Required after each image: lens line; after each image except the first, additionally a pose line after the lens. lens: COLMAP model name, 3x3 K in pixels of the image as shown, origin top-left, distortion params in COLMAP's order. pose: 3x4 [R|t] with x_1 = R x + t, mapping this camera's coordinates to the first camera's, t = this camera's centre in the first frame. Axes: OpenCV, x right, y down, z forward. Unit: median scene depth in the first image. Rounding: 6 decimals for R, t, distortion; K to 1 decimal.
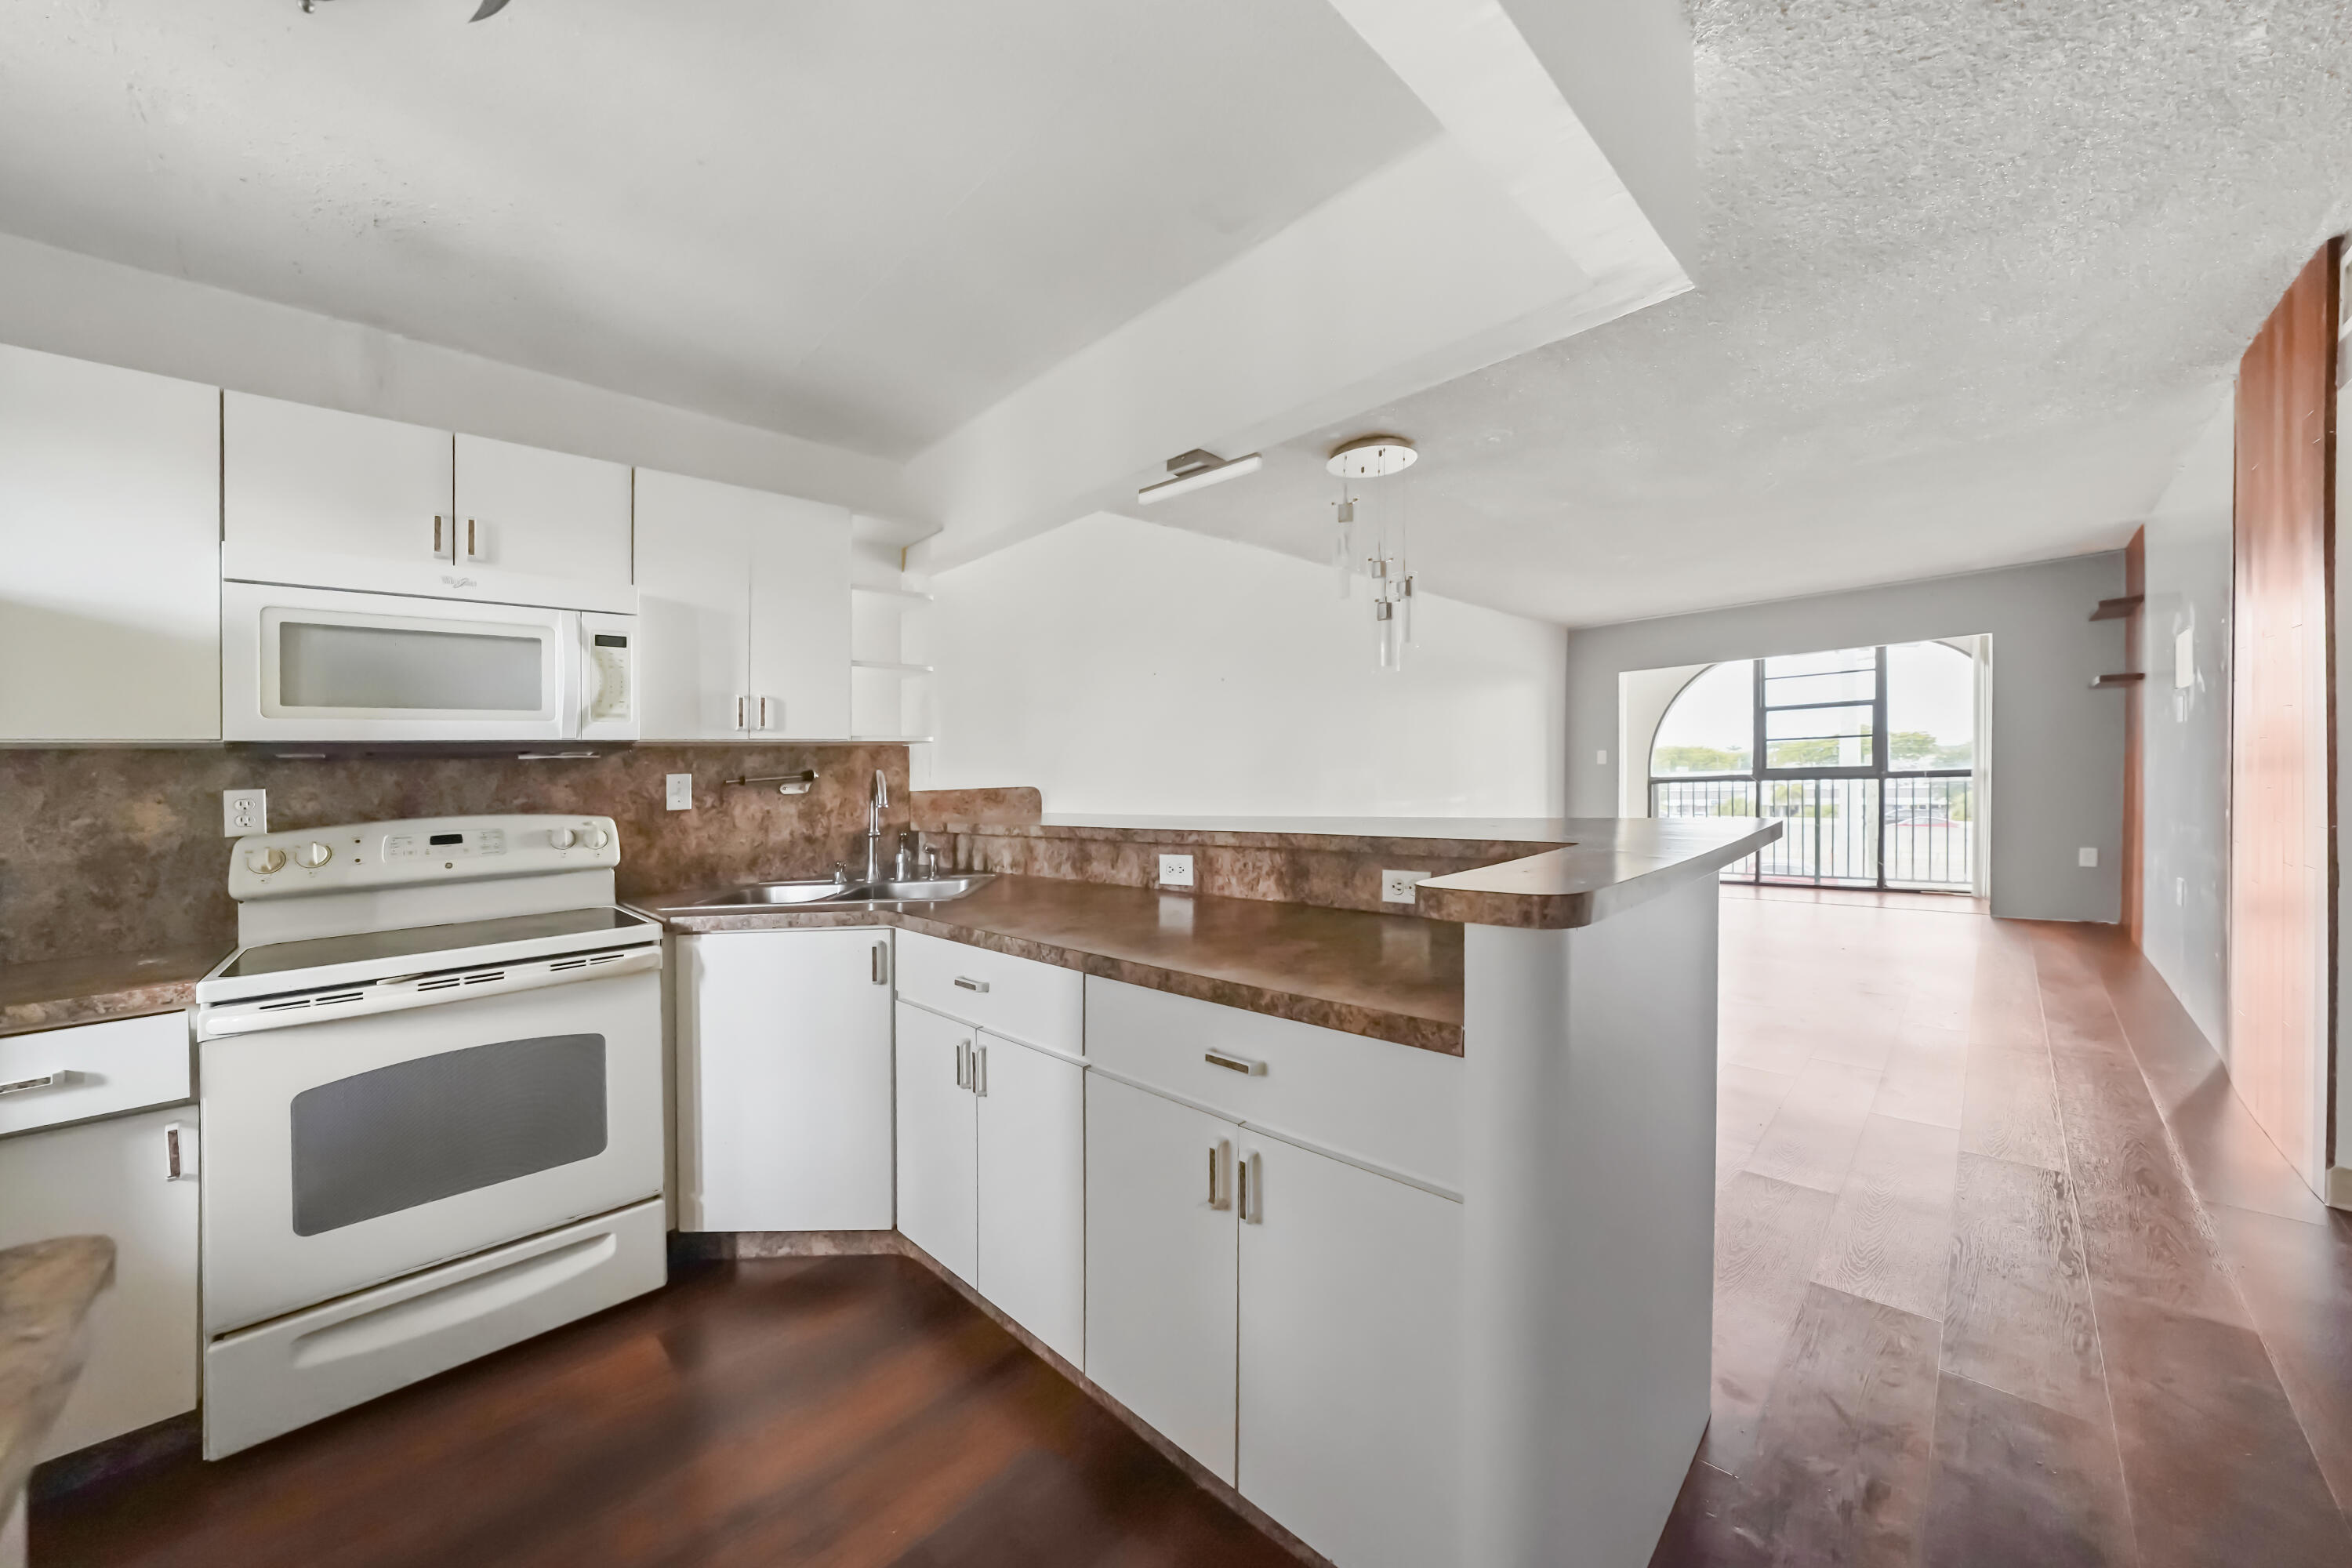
lens RADIAL K [[883.2, 0, 1176.0], [0, 883.2, 784.0], [0, 0, 1]] dist [-0.001751, 0.000026]
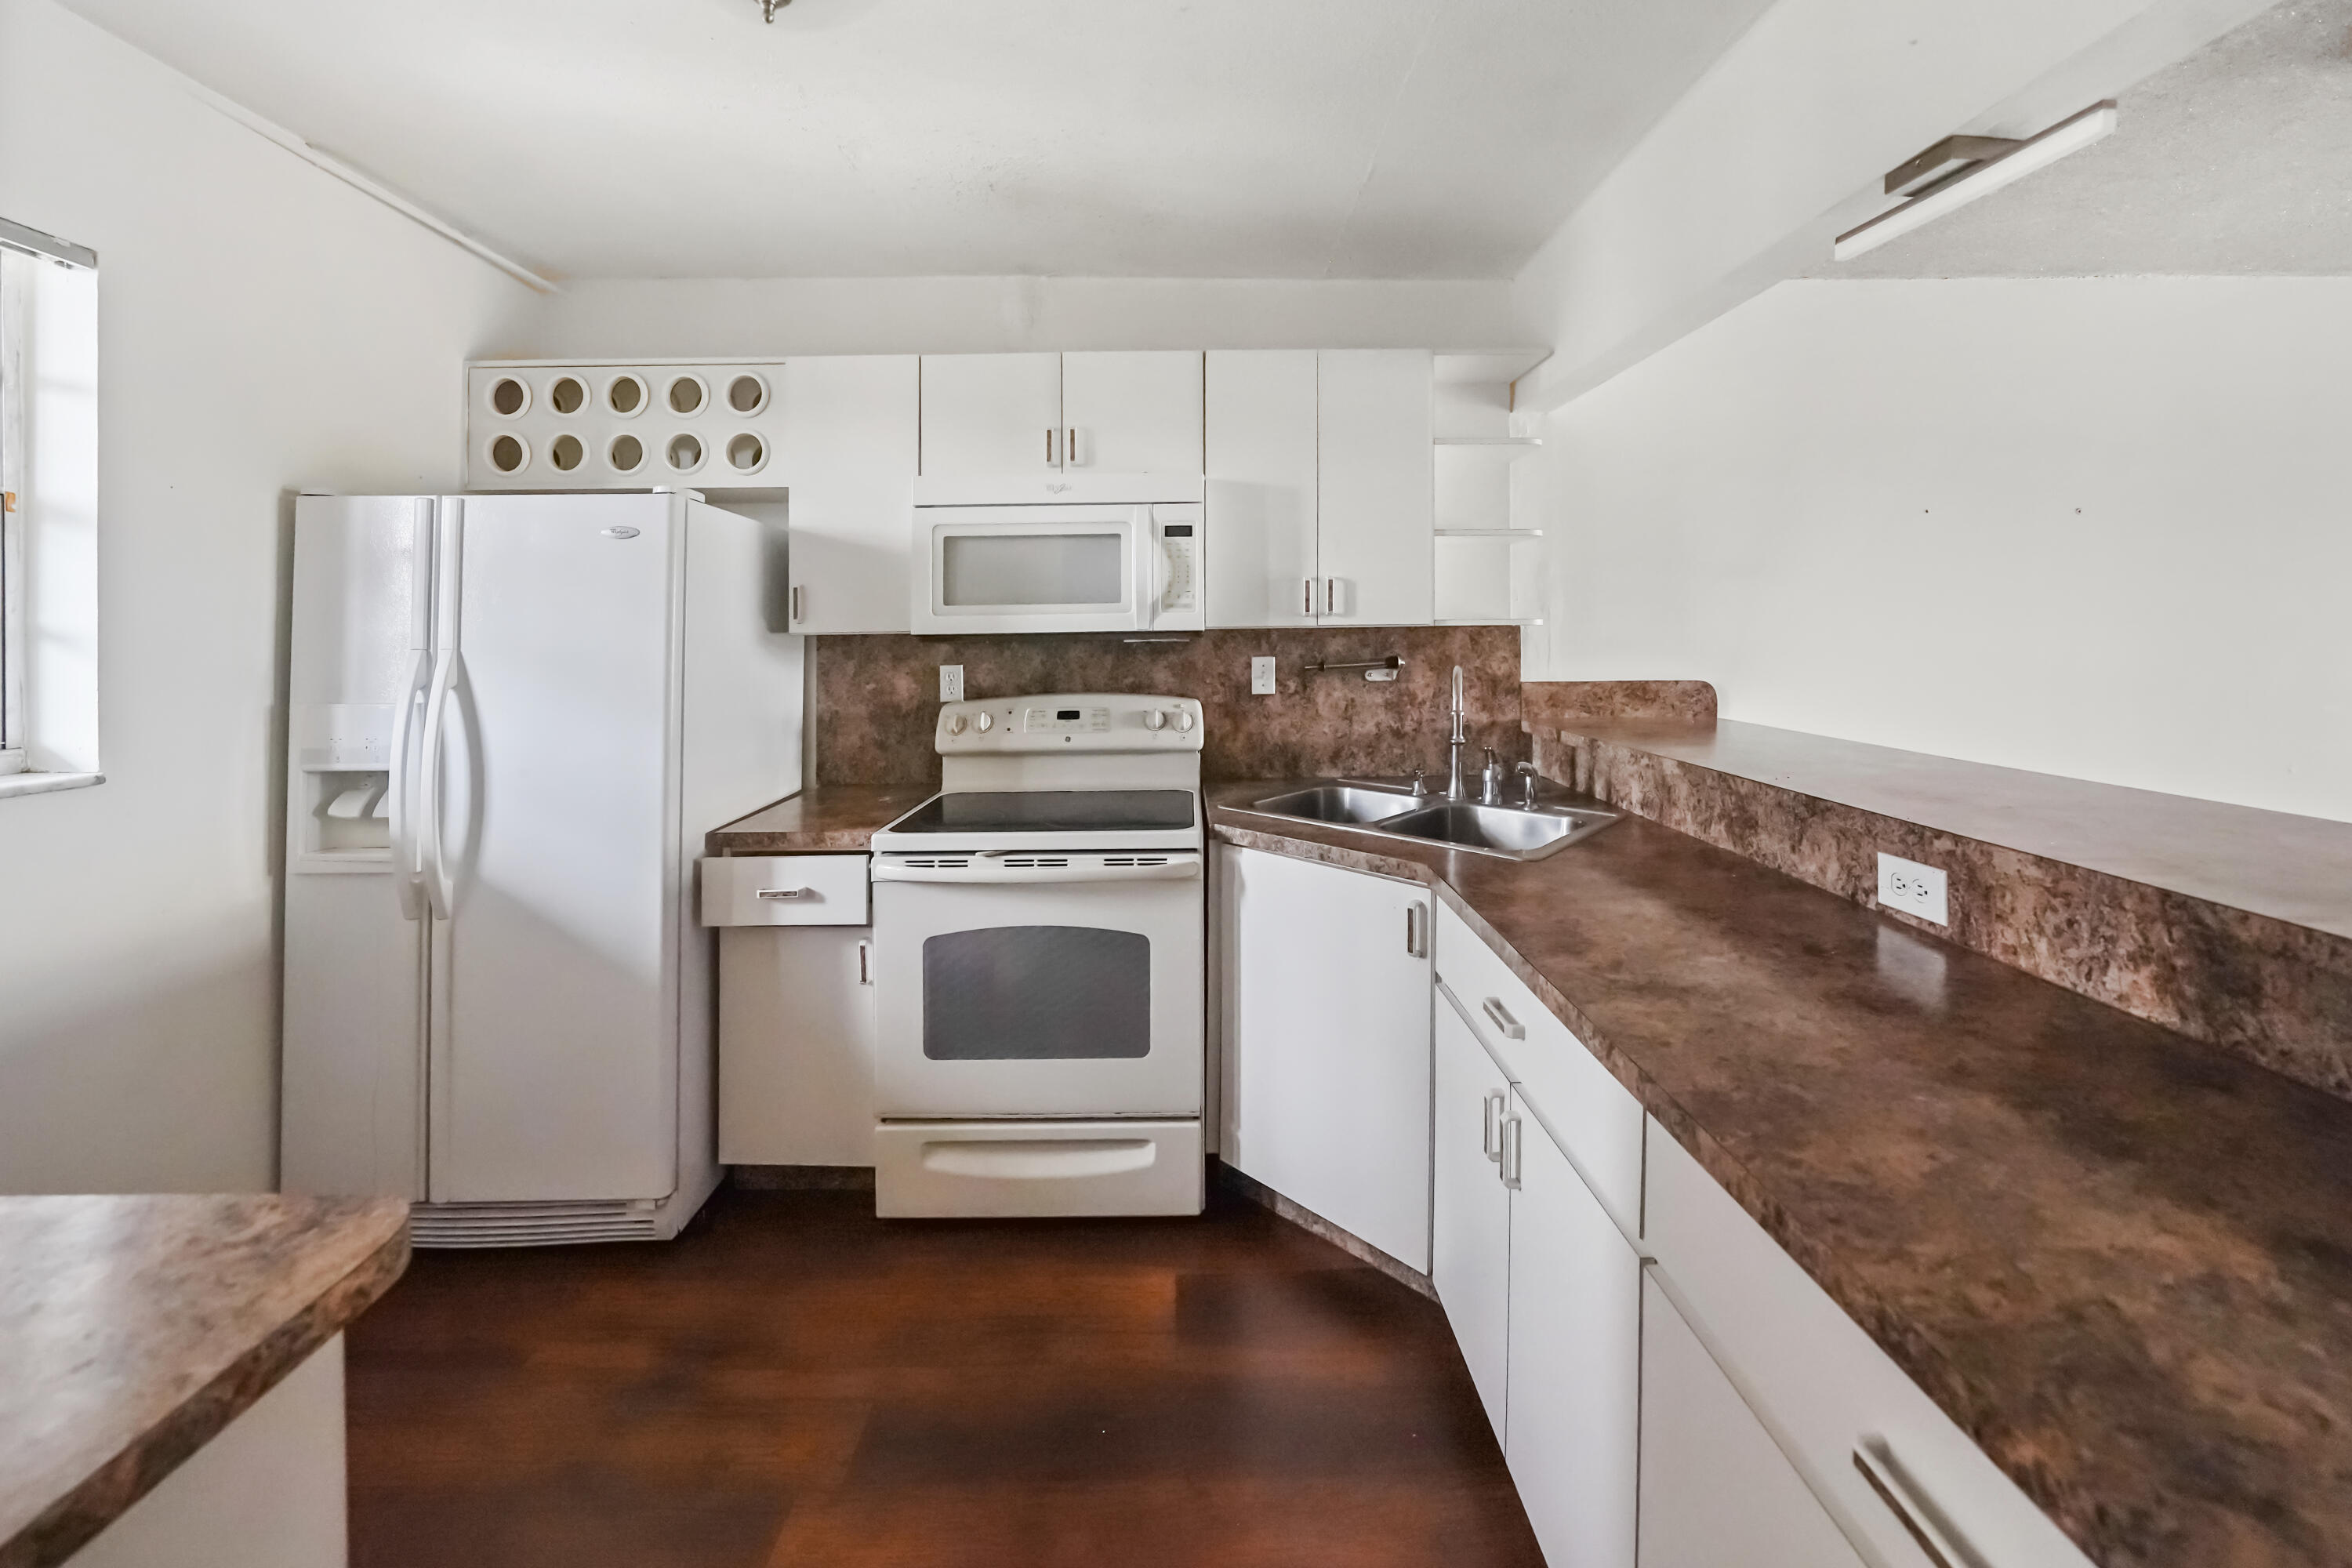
lens RADIAL K [[896.5, 0, 1182.7], [0, 896.5, 589.7], [0, 0, 1]] dist [-0.018382, 0.000187]
pose [[0.716158, 0.004021, -0.697926, 0.062860], [-0.020725, 0.999665, -0.015508, -0.078809], [0.697630, 0.025571, 0.716002, 0.279831]]
